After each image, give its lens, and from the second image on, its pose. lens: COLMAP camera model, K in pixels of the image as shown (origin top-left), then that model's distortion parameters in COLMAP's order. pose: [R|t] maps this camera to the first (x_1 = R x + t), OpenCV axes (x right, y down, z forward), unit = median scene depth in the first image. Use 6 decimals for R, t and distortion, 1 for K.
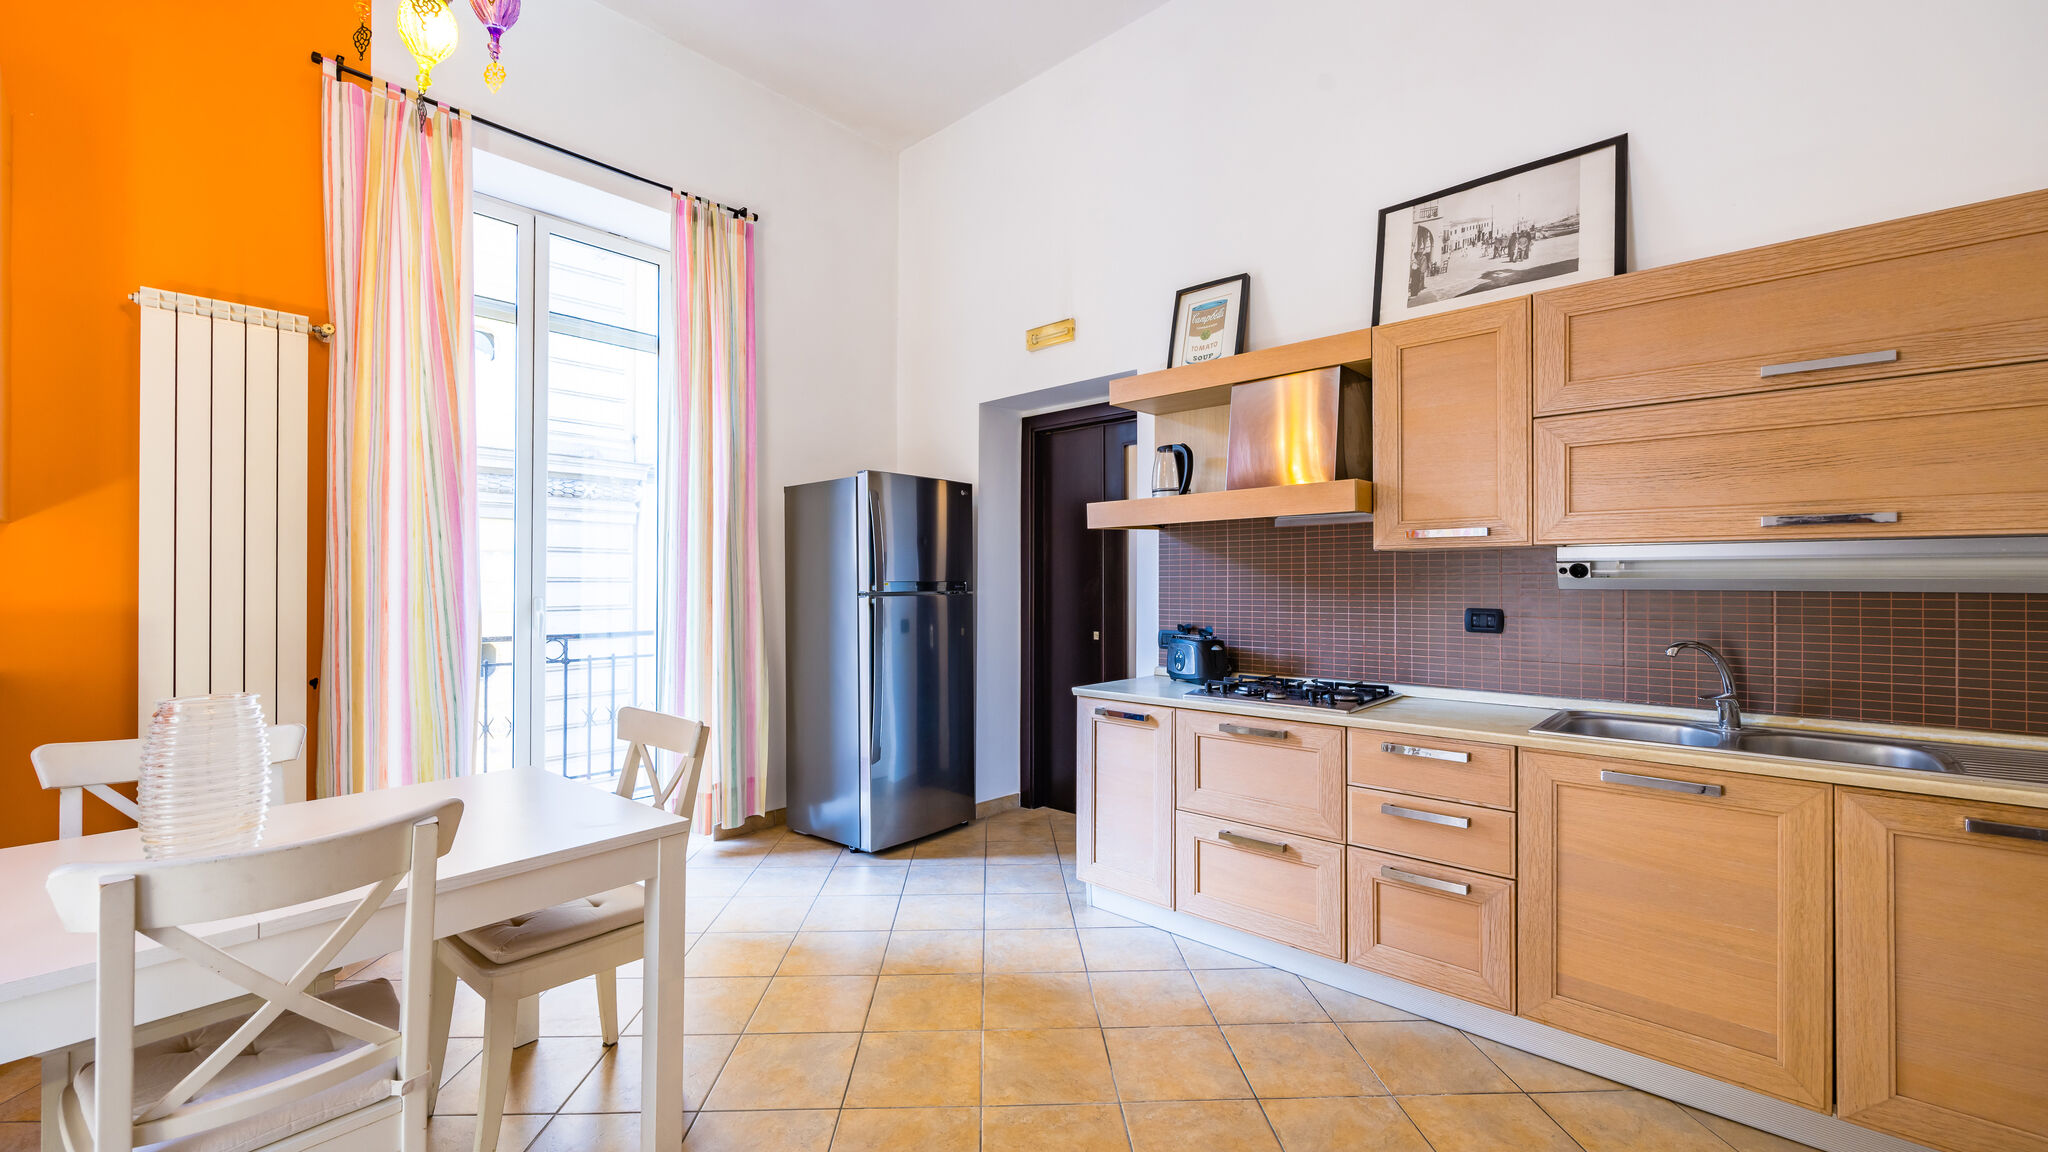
lens RADIAL K [[814.0, 0, 1013.3], [0, 814.0, 579.6], [0, 0, 1]] dist [-0.003591, 0.000014]
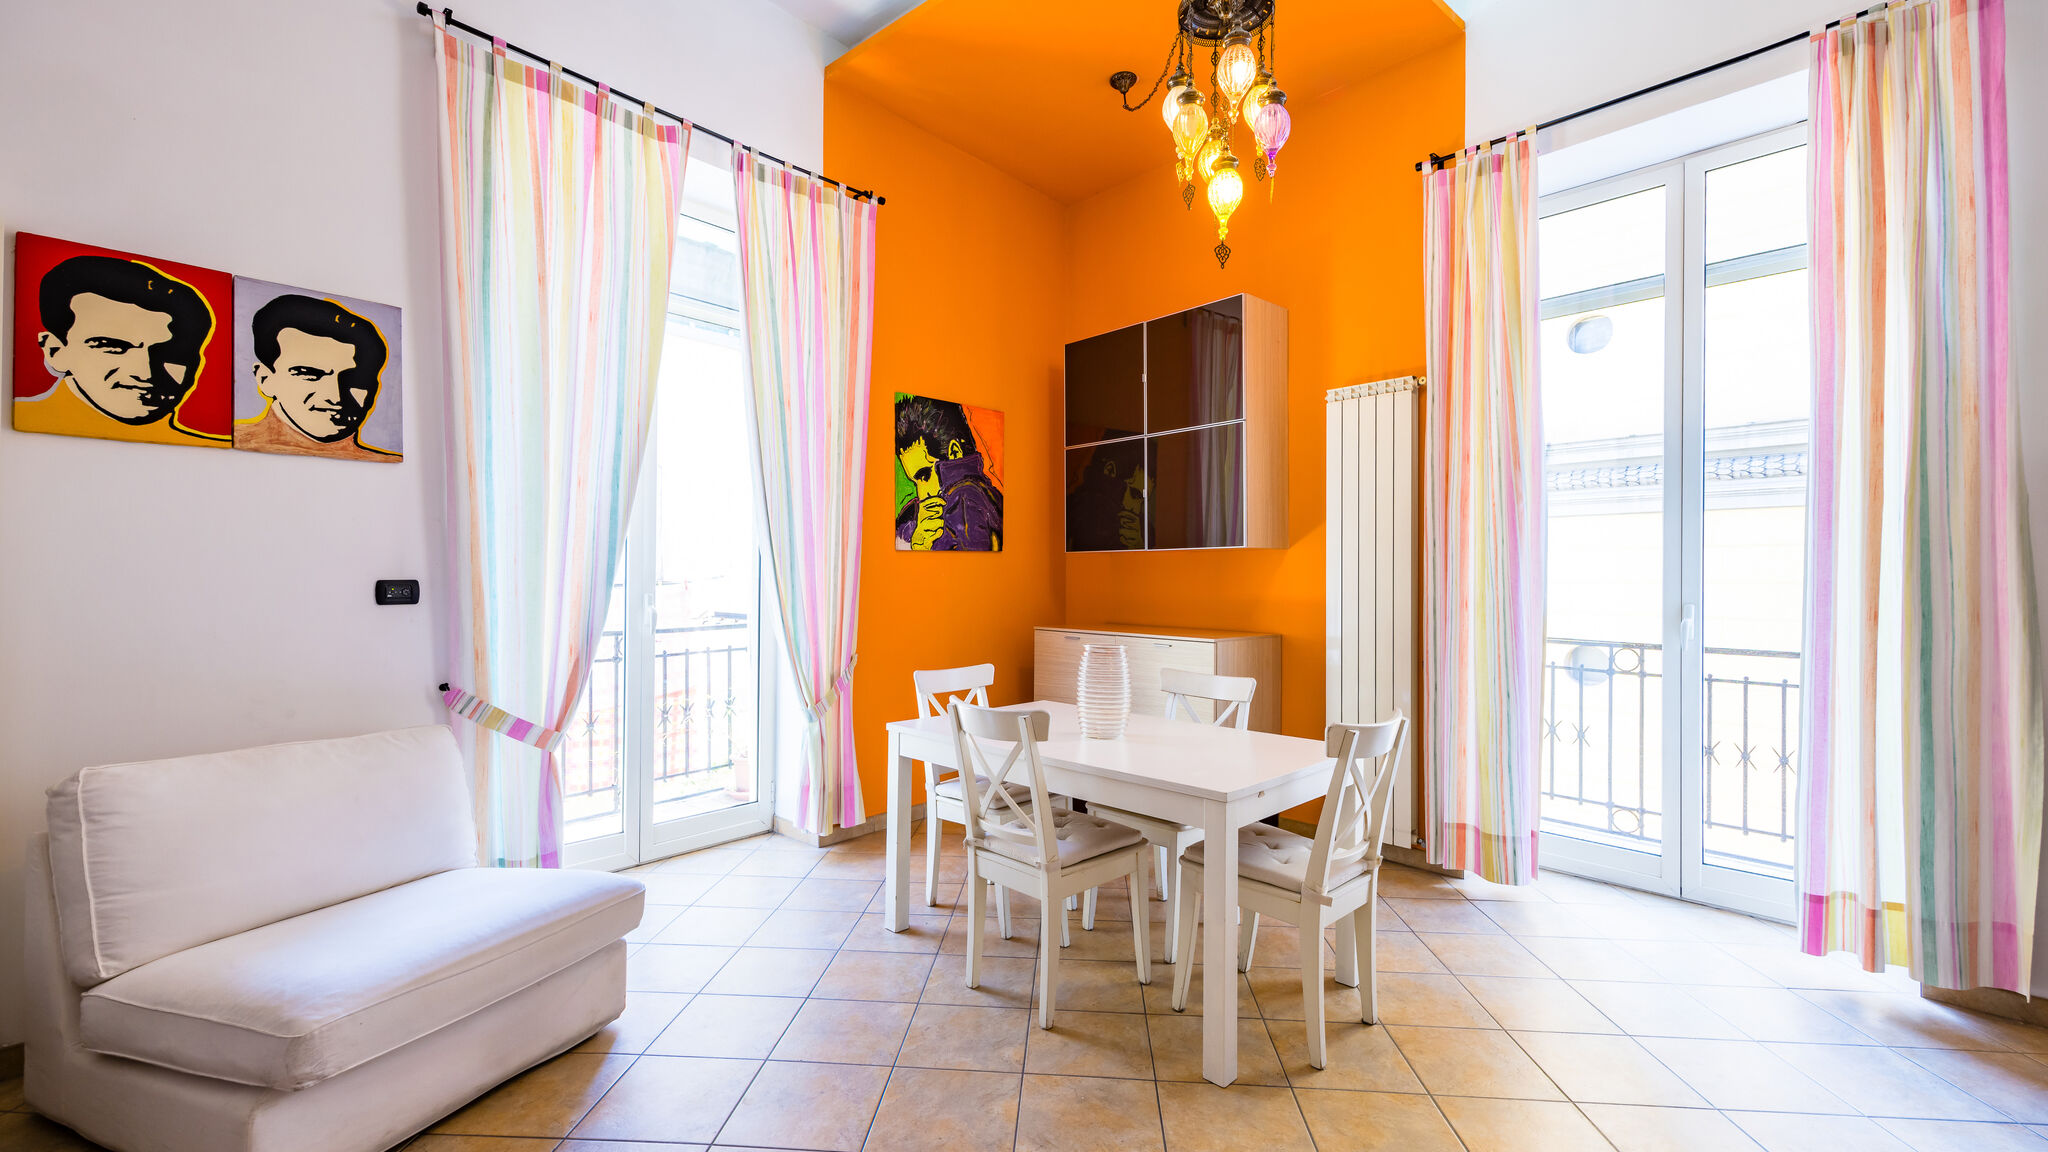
lens RADIAL K [[885.1, 0, 1037.9], [0, 885.1, 571.9], [0, 0, 1]] dist [0.013374, -0.000303]
pose [[-0.089880, -0.009385, -0.995908, 0.526085], [0.000115, 0.999955, -0.009434, -0.003306], [0.995953, -0.000962, -0.089875, 0.505341]]
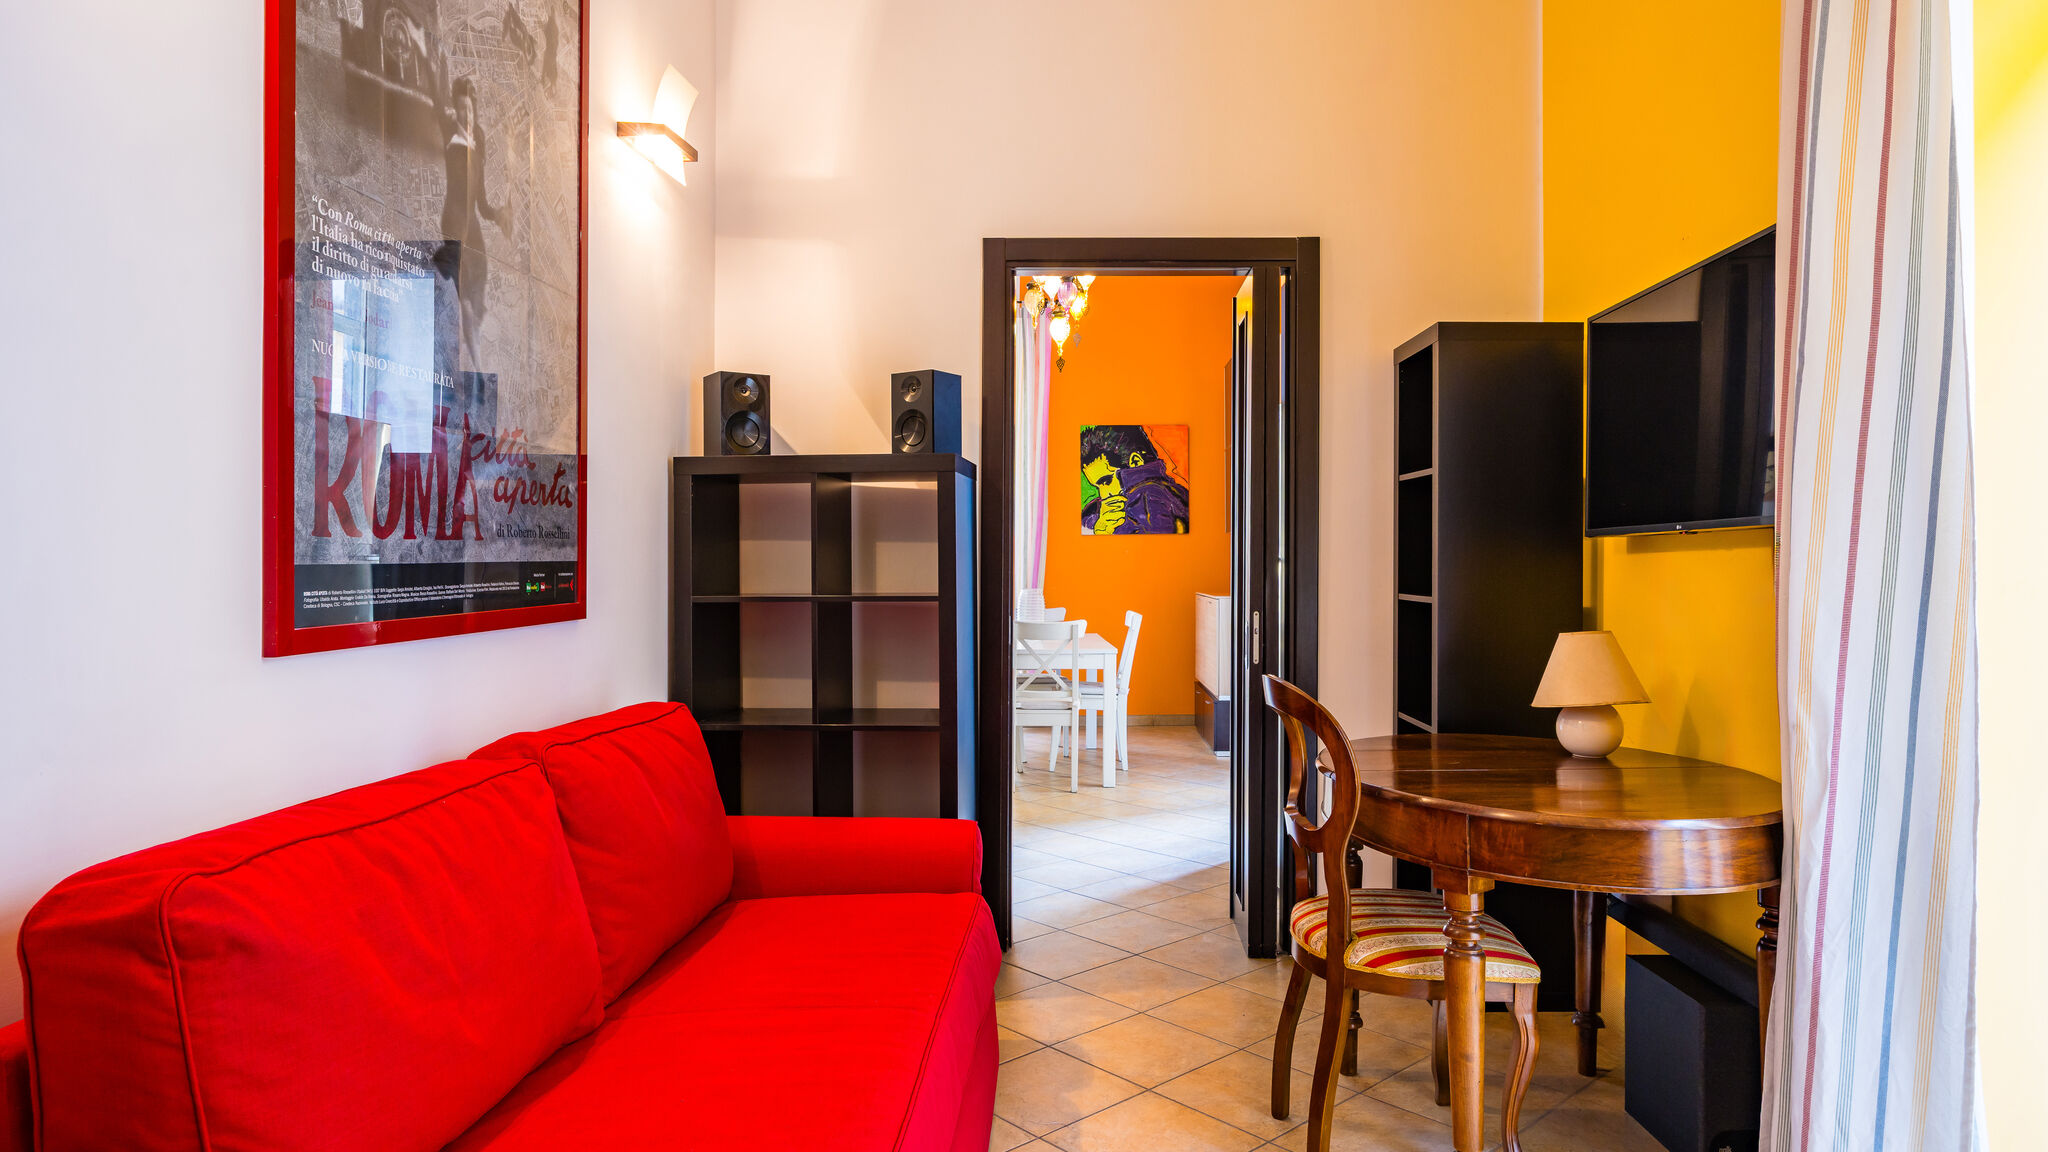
lens RADIAL K [[1207.6, 0, 1074.8], [0, 1207.6, 557.1], [0, 0, 1]] dist [0.004385, -0.003294]
pose [[-0.723945, -0.006351, -0.689828, 1.084778], [0.002321, 0.999930, -0.011641, 0.032617], [0.689853, -0.010028, -0.723880, 2.226983]]
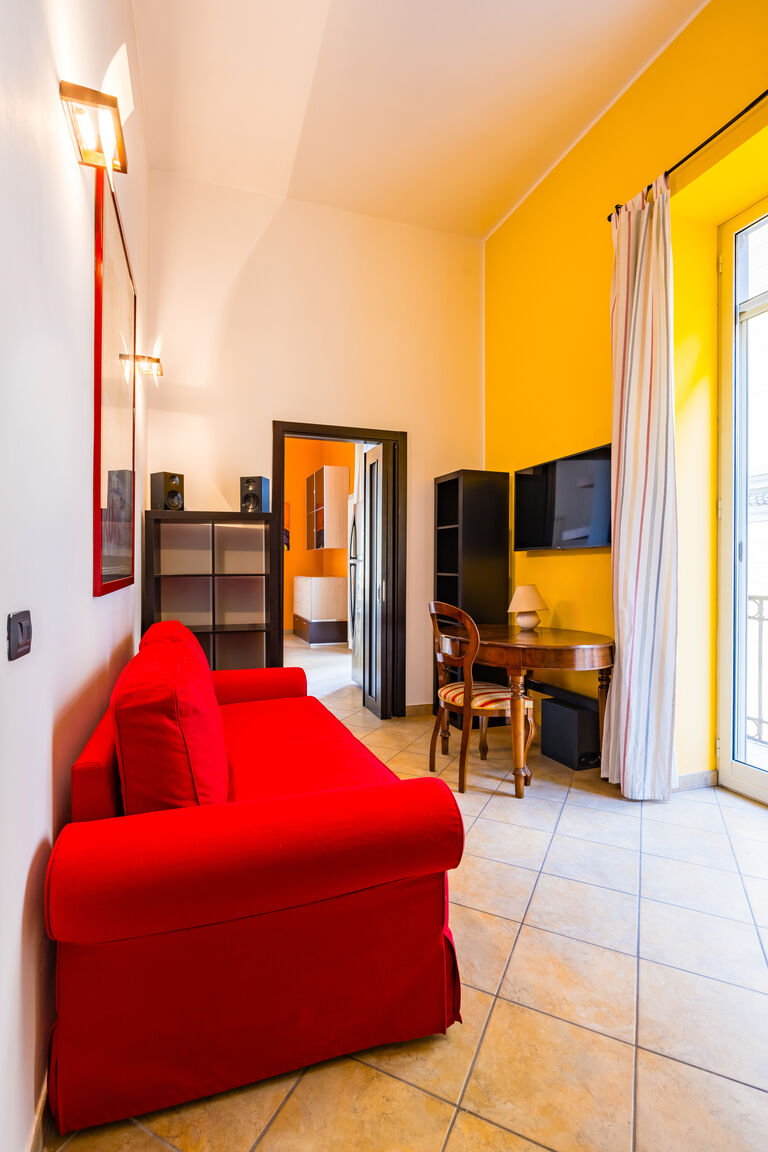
lens RADIAL K [[538.5, 0, 369.9], [0, 538.5, 564.4], [0, 0, 1]] dist [-0.008935, -0.002302]
pose [[-0.458289, -0.005850, -0.888784, 1.320652], [0.001851, 0.999970, -0.007536, 0.043188], [0.888801, -0.005098, -0.458265, 2.065748]]
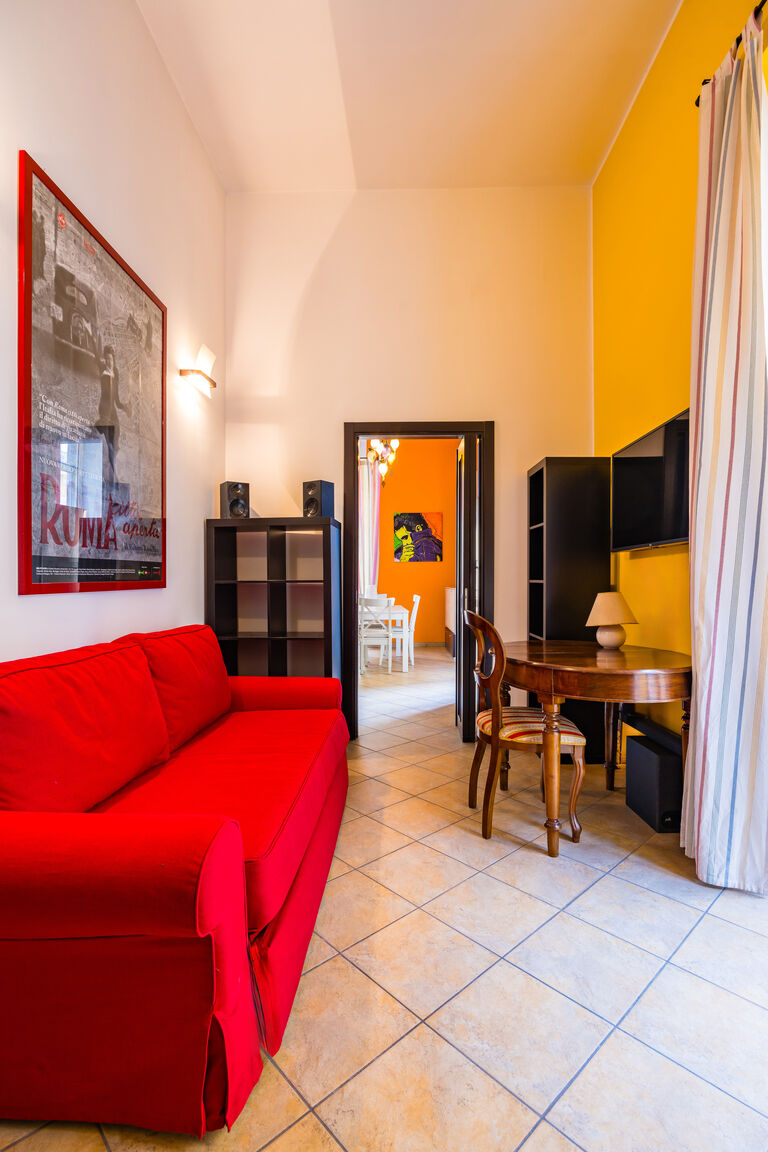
lens RADIAL K [[538.5, 0, 389.1], [0, 538.5, 580.3], [0, 0, 1]] dist [-0.008935, -0.002302]
pose [[-0.732209, -0.000558, -0.681080, 1.069307], [0.004211, 0.999977, -0.005346, 0.060179], [0.681067, -0.006782, -0.732190, 2.243541]]
